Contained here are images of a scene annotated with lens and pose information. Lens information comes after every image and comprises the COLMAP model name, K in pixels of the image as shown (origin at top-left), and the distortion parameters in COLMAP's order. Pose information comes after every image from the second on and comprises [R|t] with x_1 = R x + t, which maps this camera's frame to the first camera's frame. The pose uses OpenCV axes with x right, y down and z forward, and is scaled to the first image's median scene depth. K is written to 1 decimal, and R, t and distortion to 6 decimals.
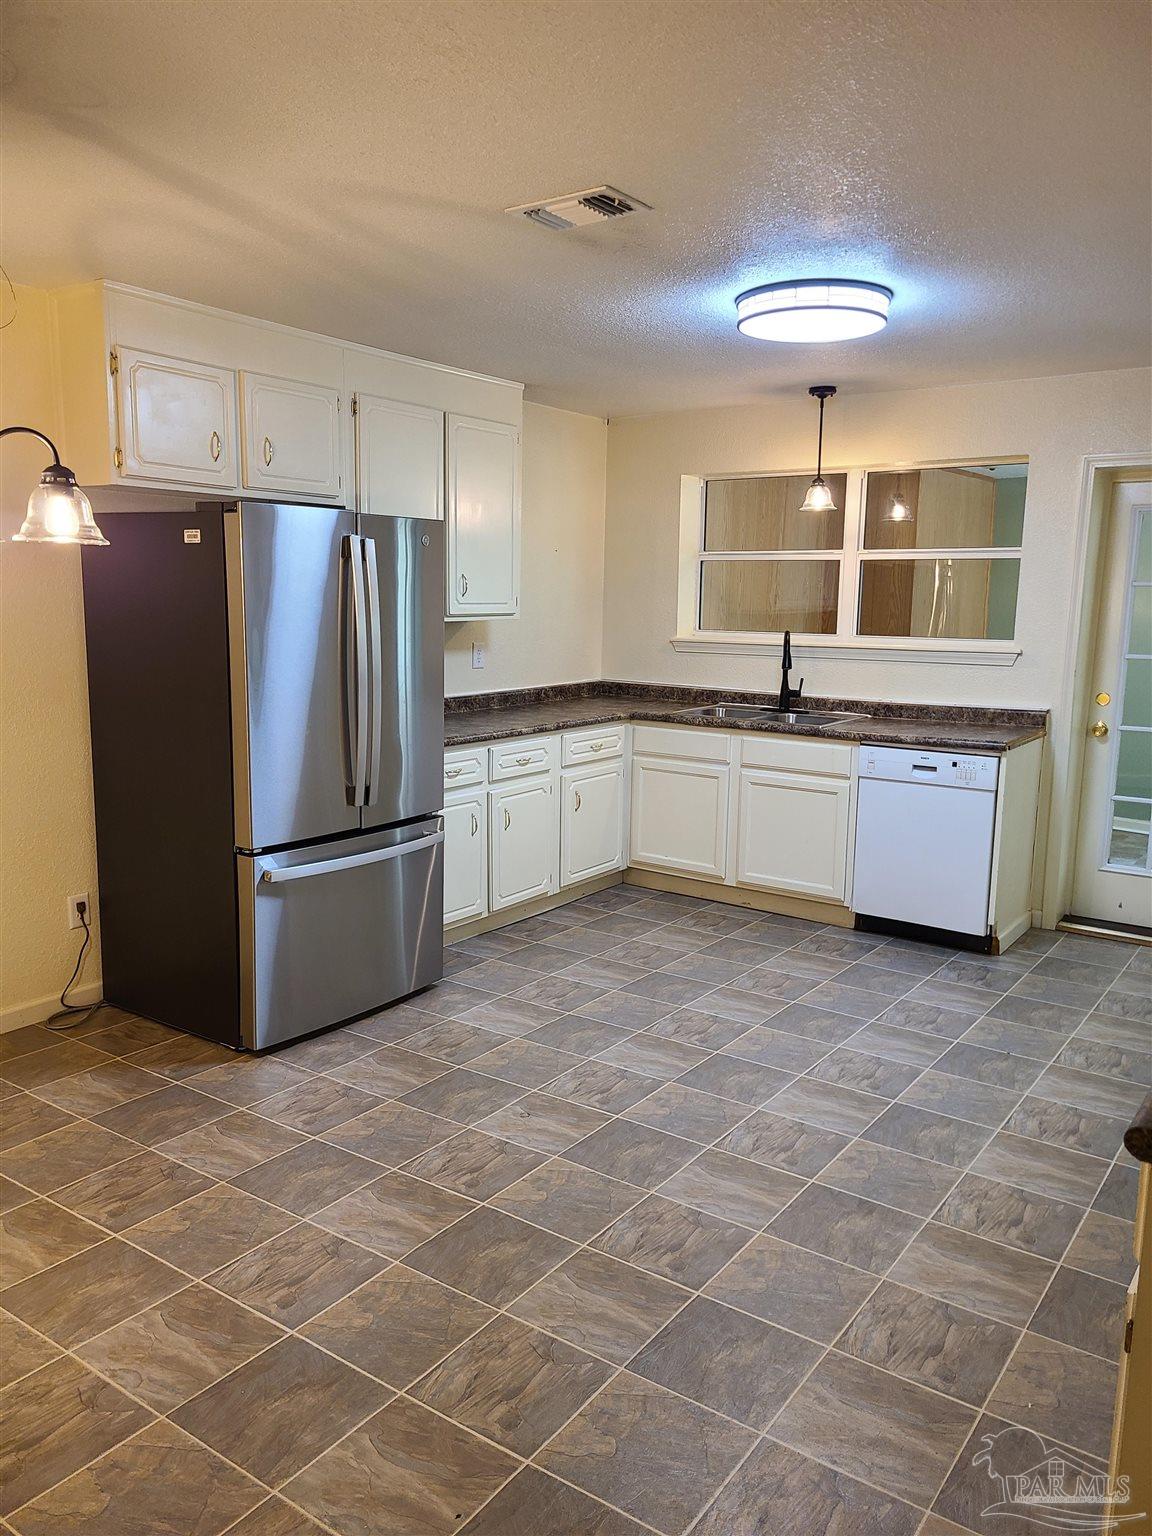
lens RADIAL K [[1165.7, 0, 582.6], [0, 1165.7, 769.8], [0, 0, 1]] dist [0.005005, 0.003126]
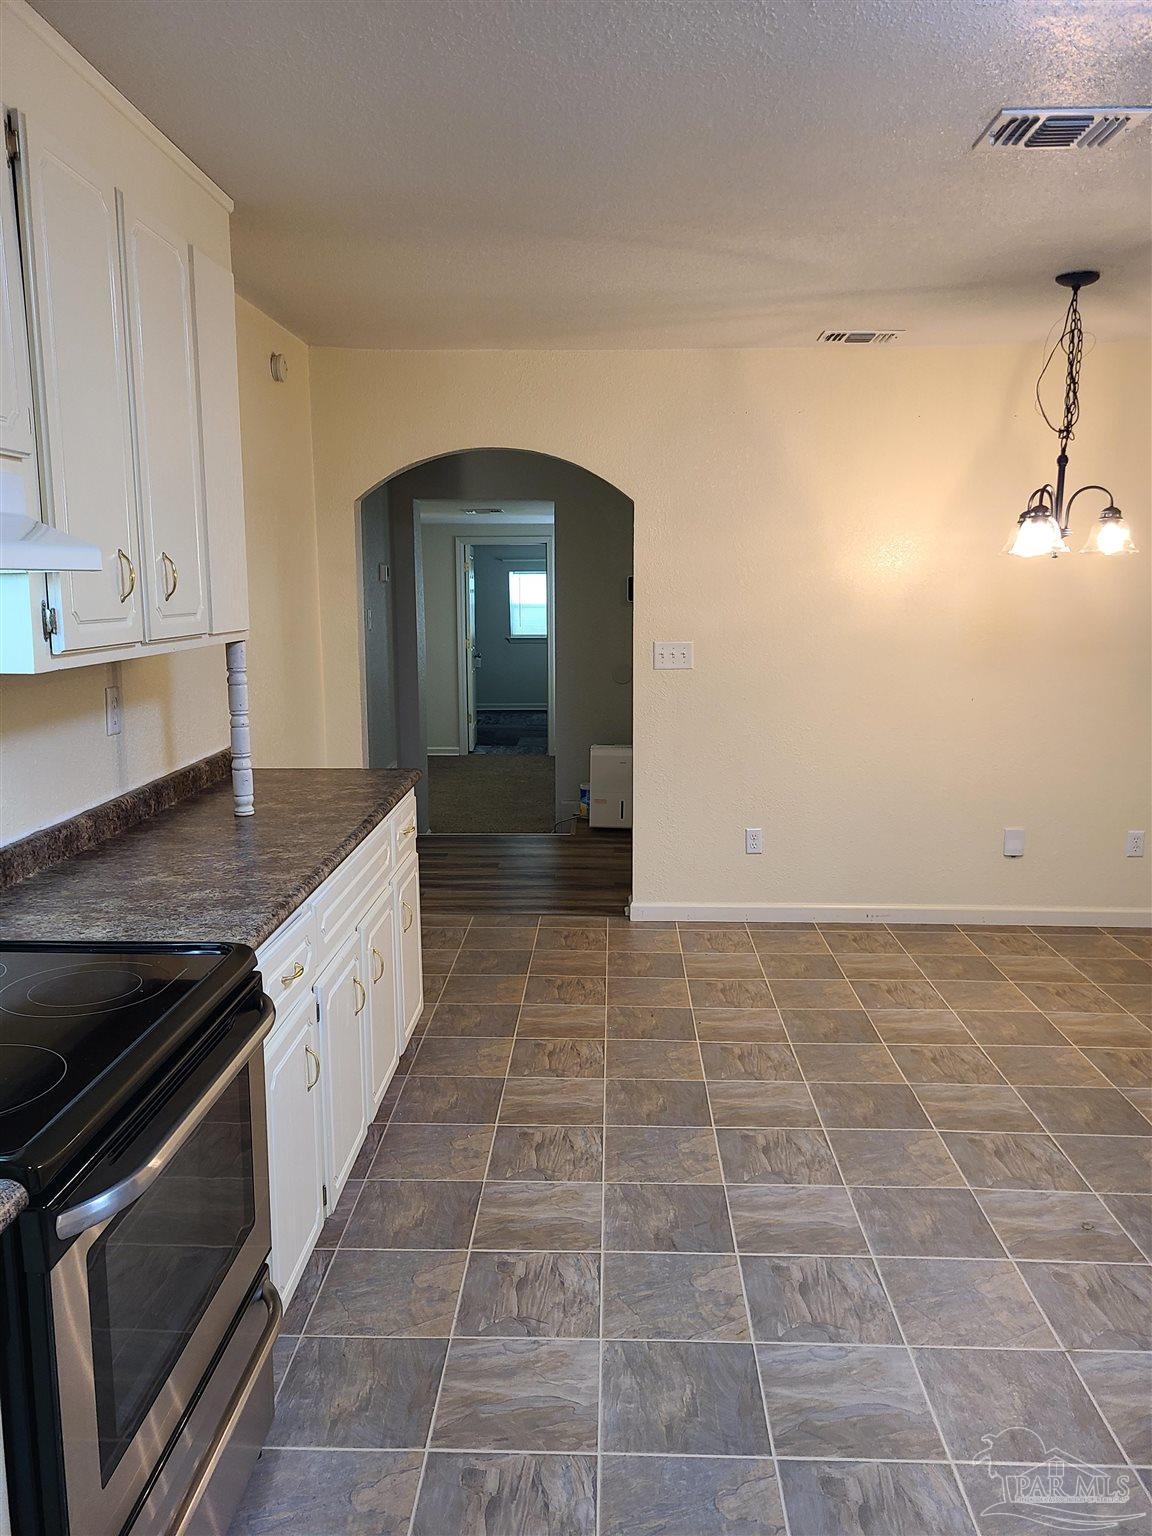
lens RADIAL K [[1165.7, 0, 572.8], [0, 1165.7, 764.5], [0, 0, 1]] dist [0.005005, 0.003126]
pose [[-0.840409, 0.079862, -0.536036, 0.814839], [-0.086866, 0.956445, 0.278688, -0.255868], [0.534946, 0.280775, -0.796868, 1.681107]]
